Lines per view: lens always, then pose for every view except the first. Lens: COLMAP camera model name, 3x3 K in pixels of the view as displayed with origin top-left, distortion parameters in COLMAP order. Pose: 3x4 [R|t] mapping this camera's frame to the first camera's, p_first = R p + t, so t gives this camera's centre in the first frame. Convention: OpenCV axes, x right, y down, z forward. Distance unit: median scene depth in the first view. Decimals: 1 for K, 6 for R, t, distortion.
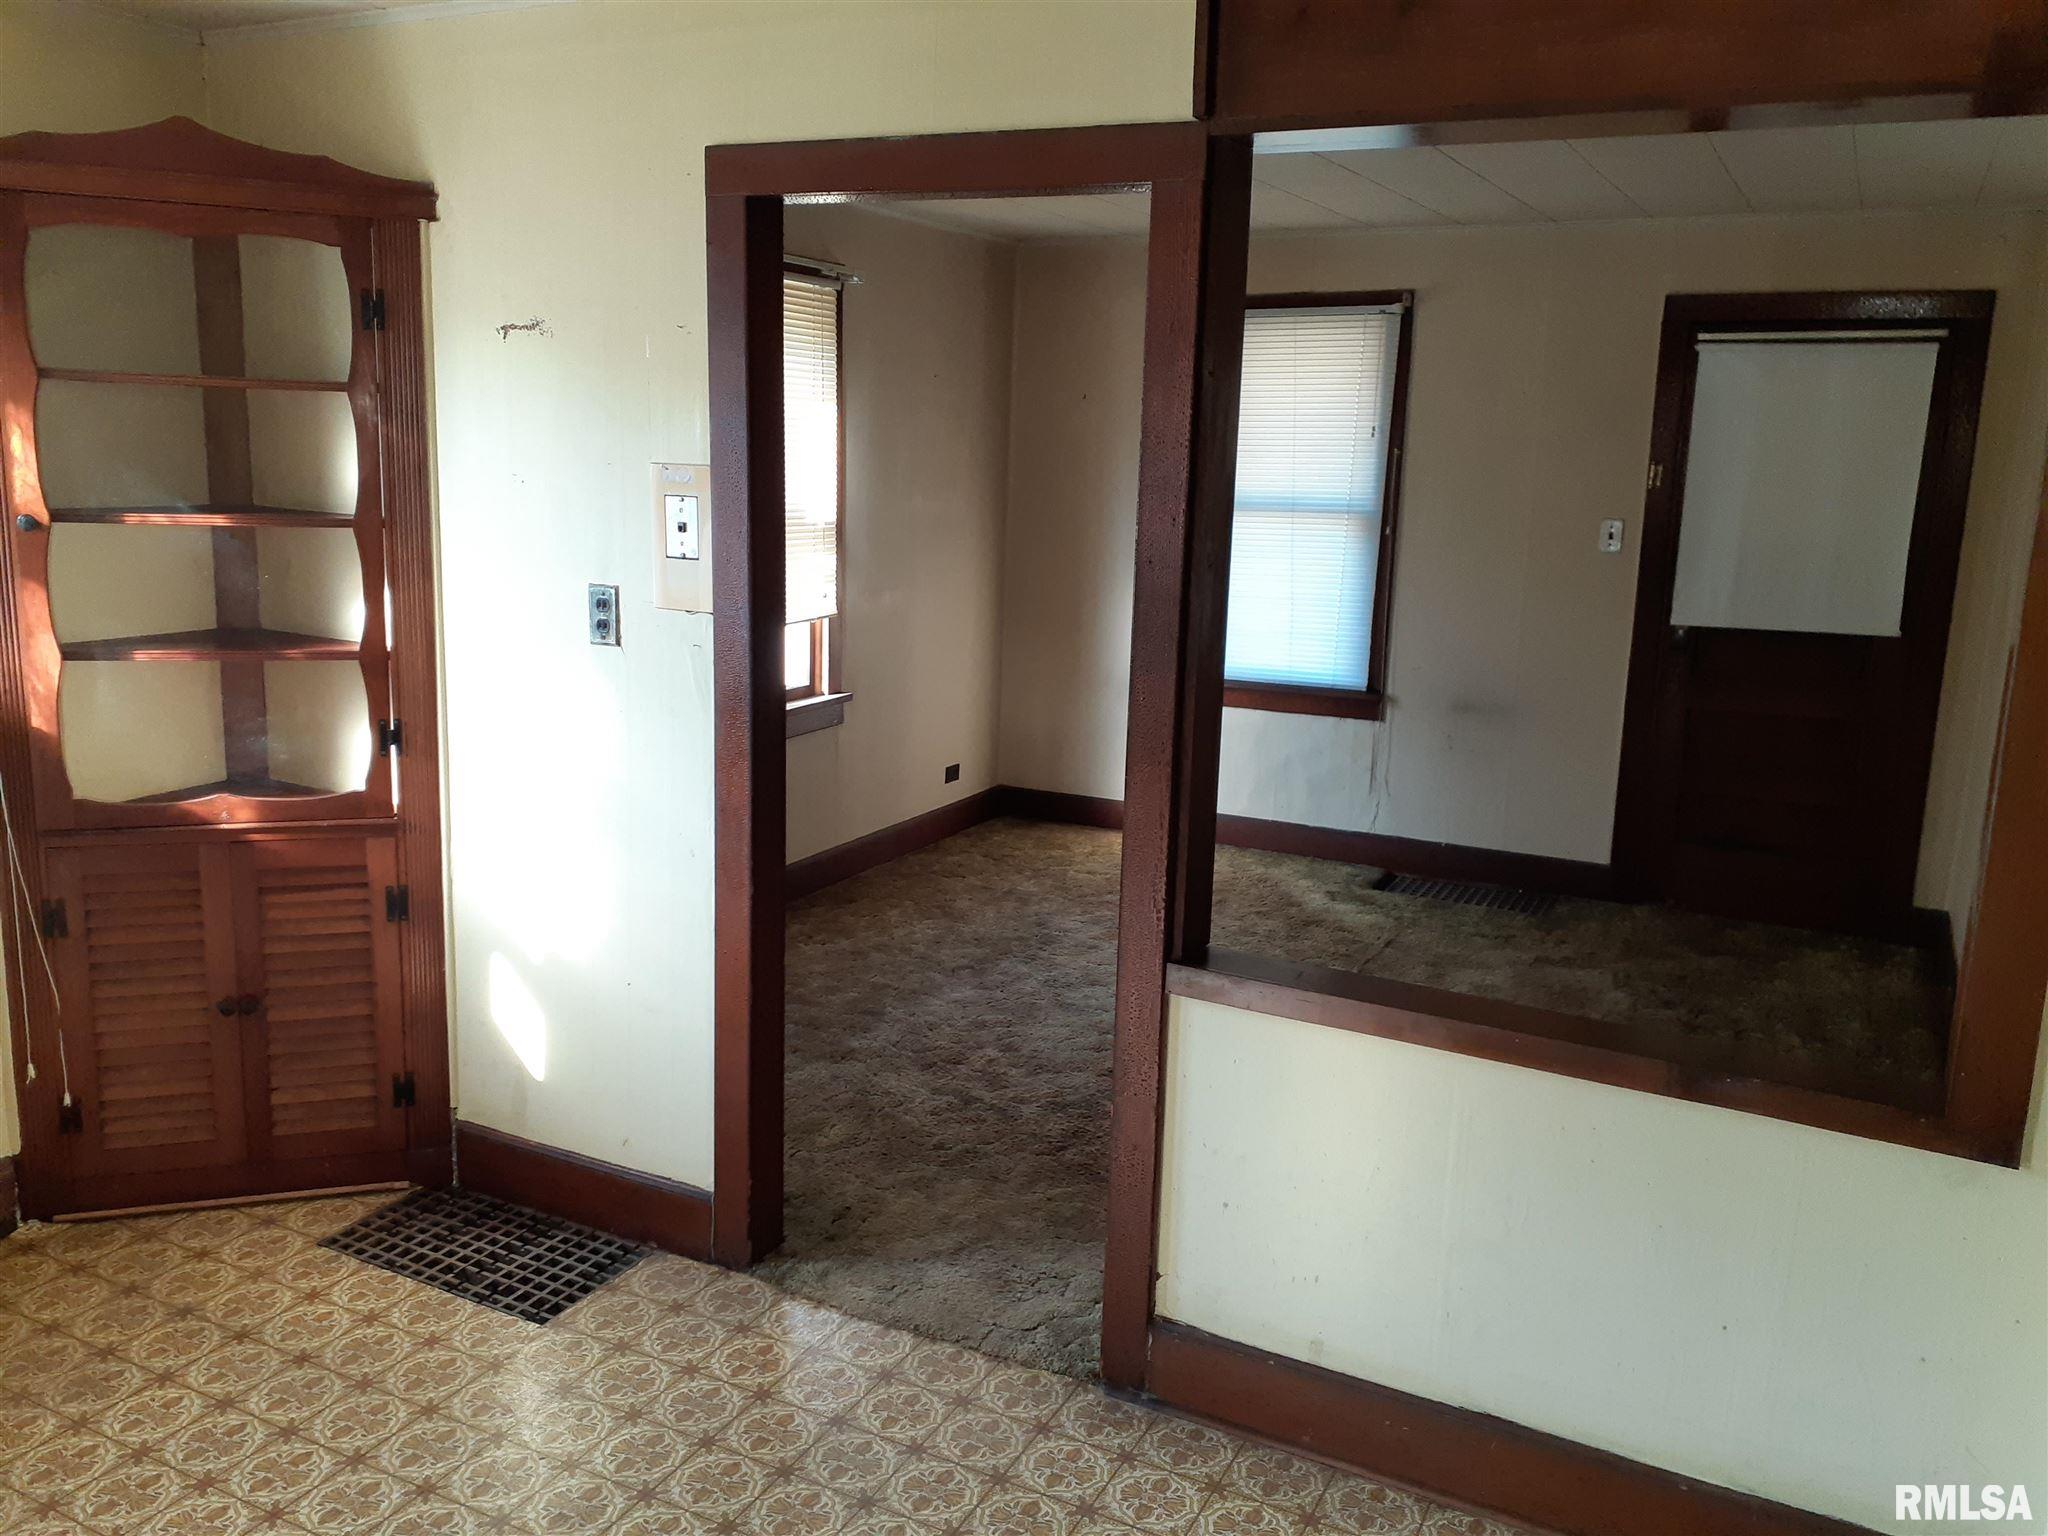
lens RADIAL K [[1632.9, 0, 1012.2], [0, 1632.9, 760.7], [0, 0, 1]] dist [0.179588, -0.408955]
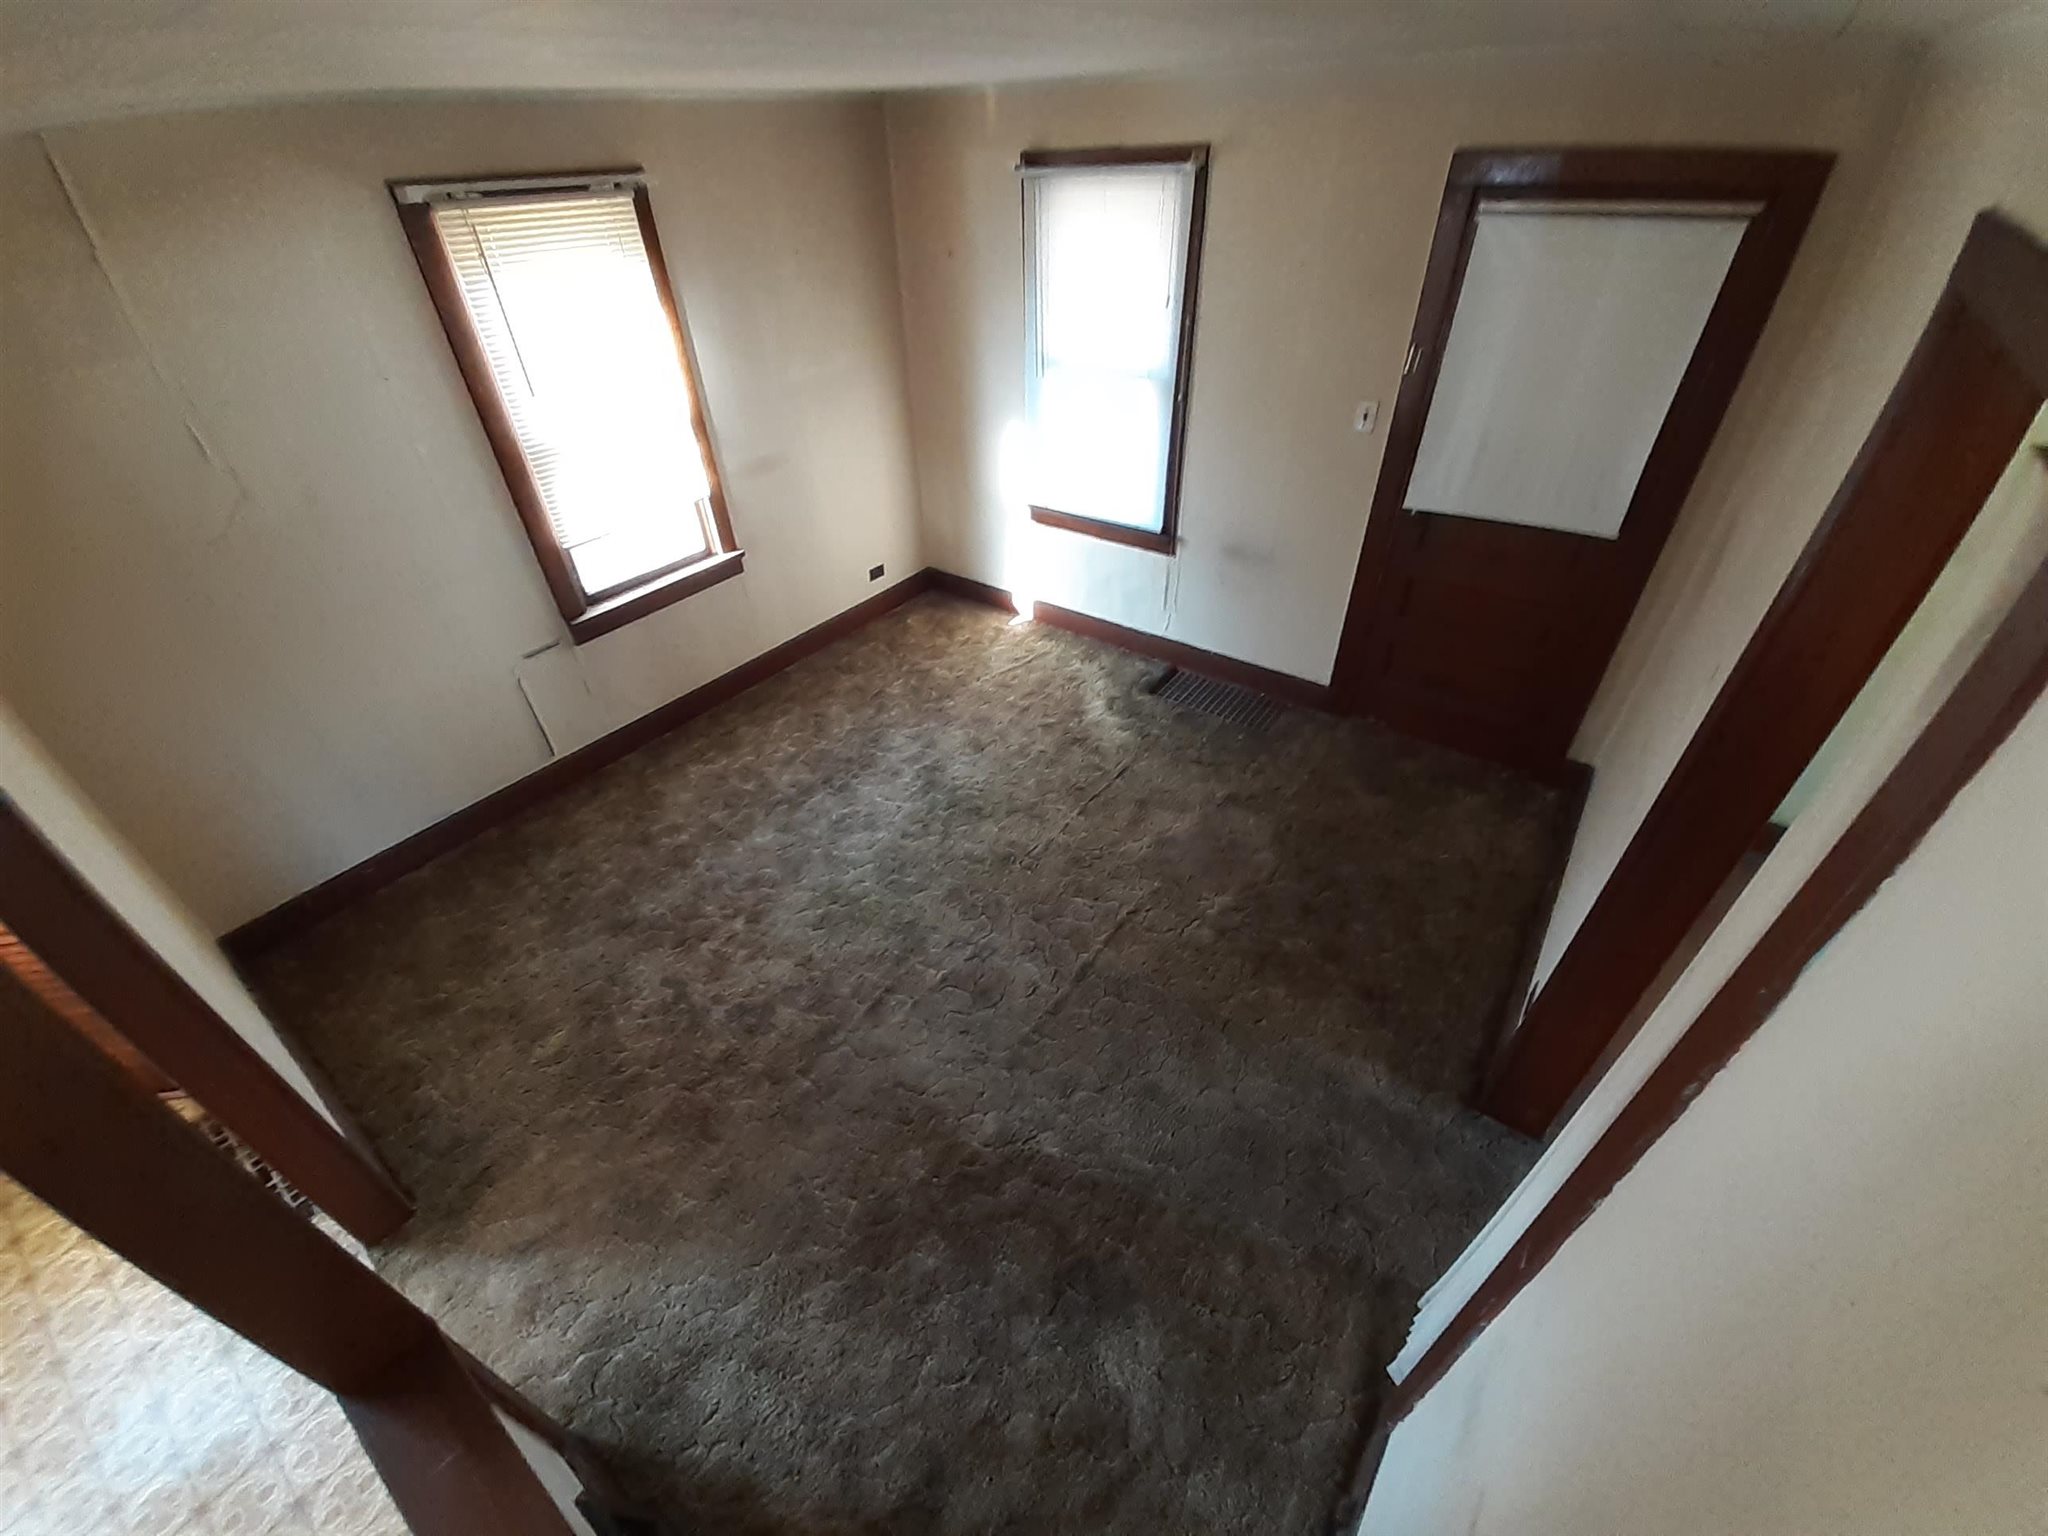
lens RADIAL K [[813.5, 0, 1018.0], [0, 813.5, 767.9], [0, 0, 1]] dist [0.008694, 0.000013]
pose [[0.985018, 0.057831, -0.162467, 0.264653], [0.020359, 0.896513, 0.442549, -0.190942], [0.171247, -0.439226, 0.881904, 0.433797]]
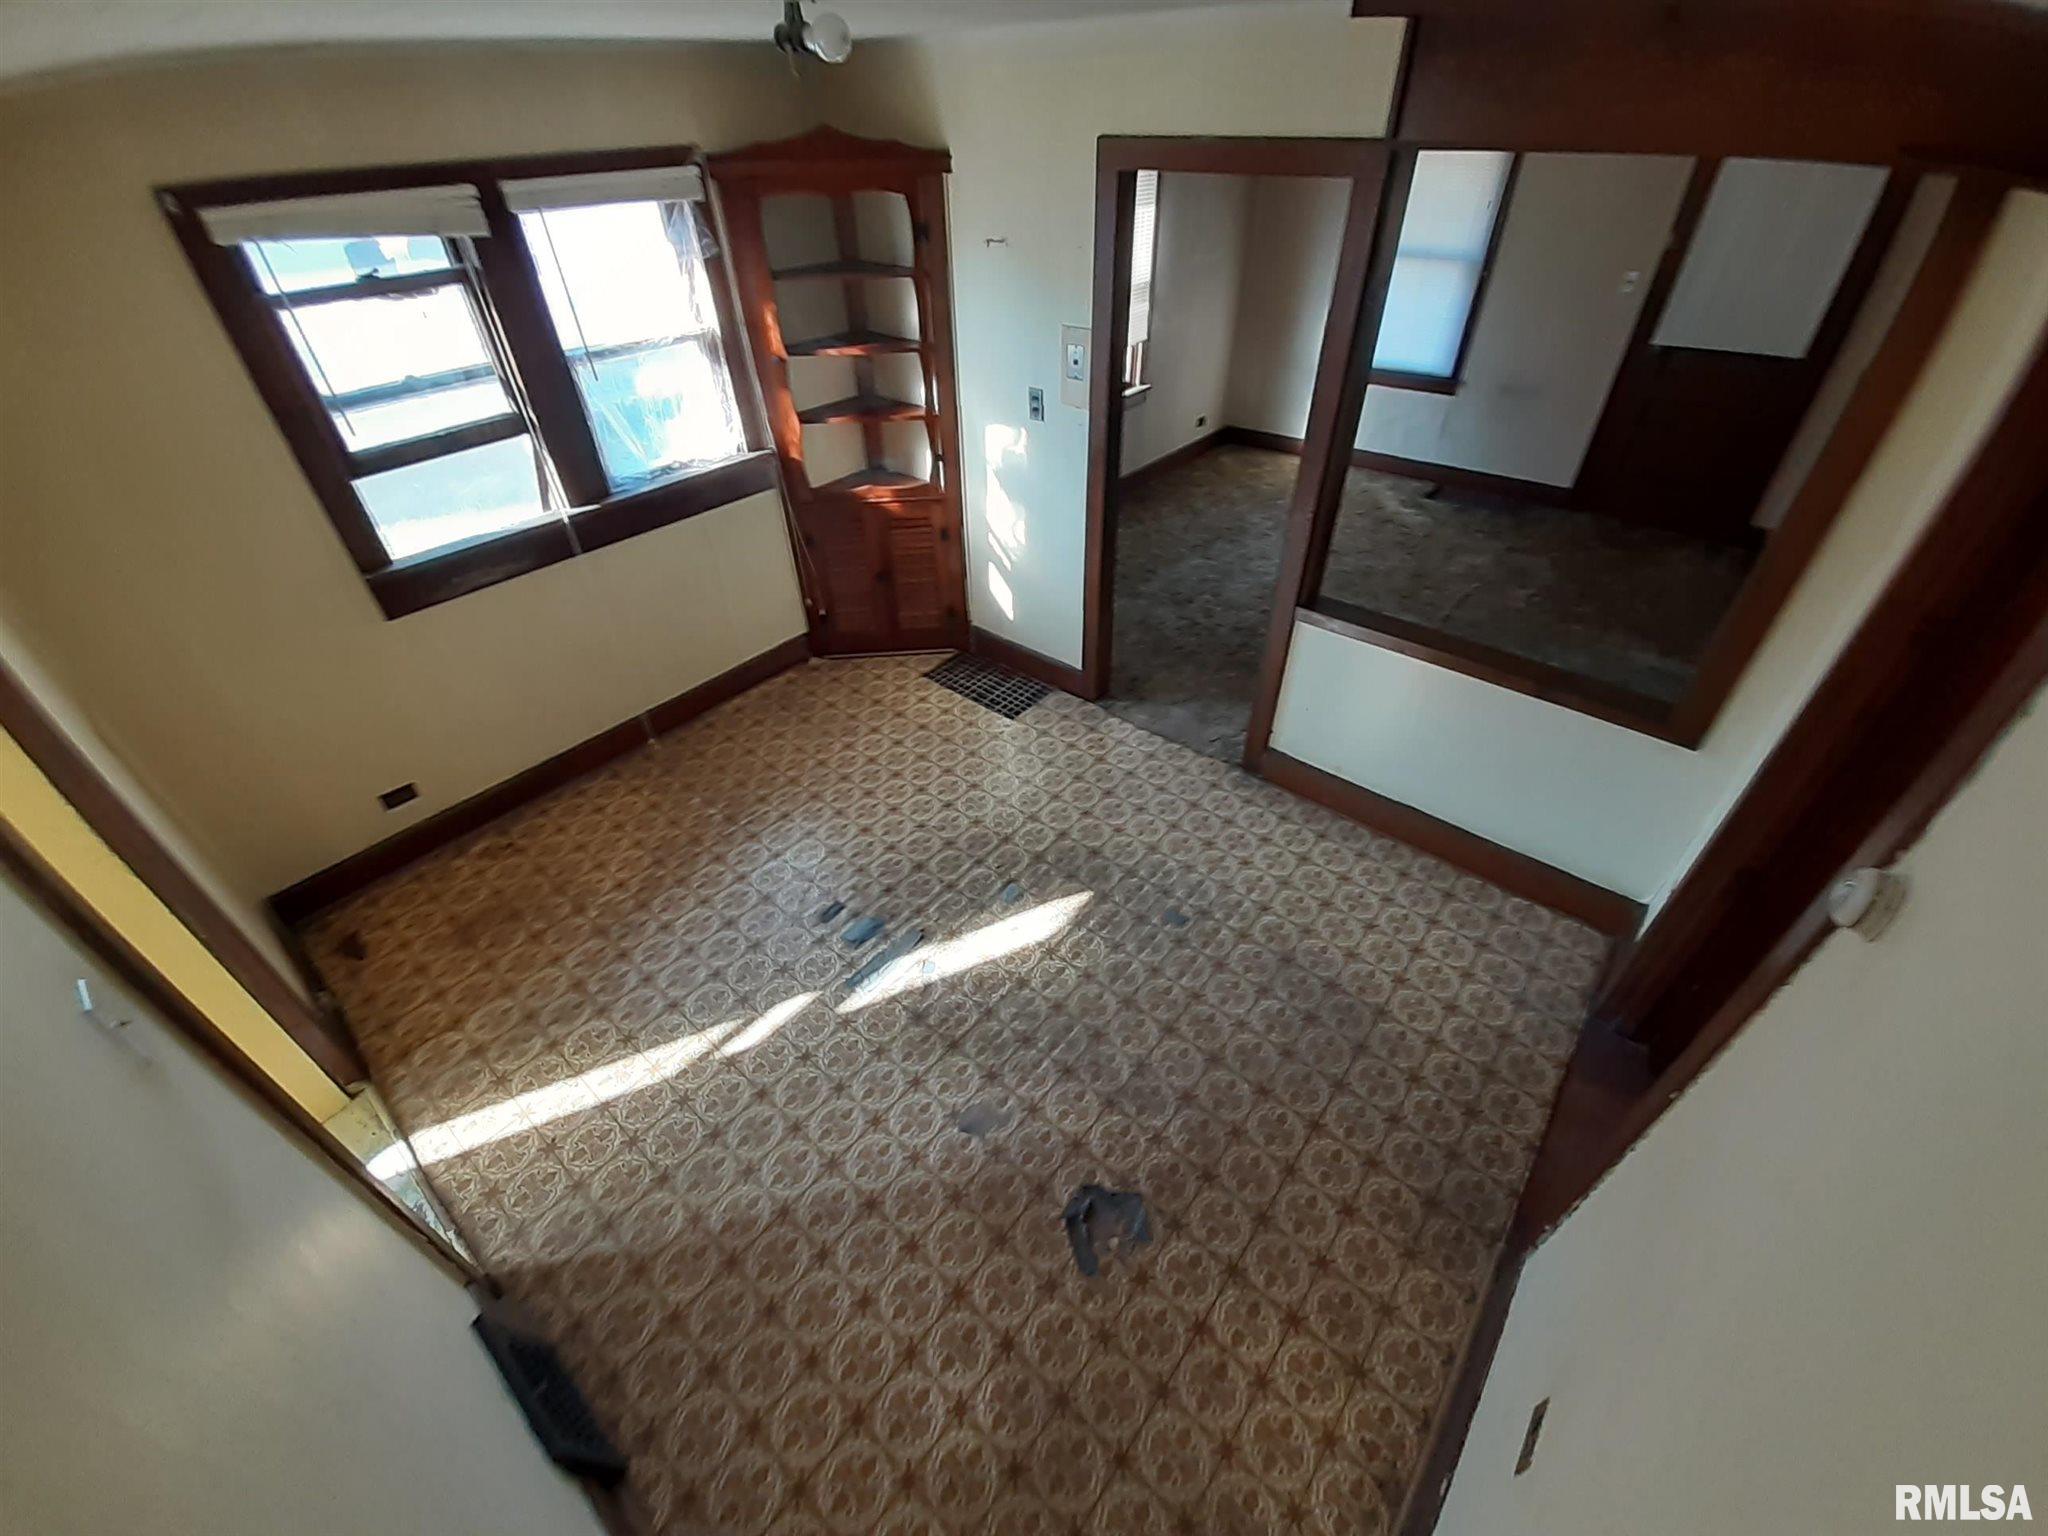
lens RADIAL K [[813.5, 0, 1018.0], [0, 813.5, 767.9], [0, 0, 1]] dist [0.008694, 0.000013]
pose [[0.972770, 0.101446, -0.208392, -0.008467], [0.006407, 0.887011, 0.461704, -0.094481], [0.231684, -0.450467, 0.862208, -0.045804]]
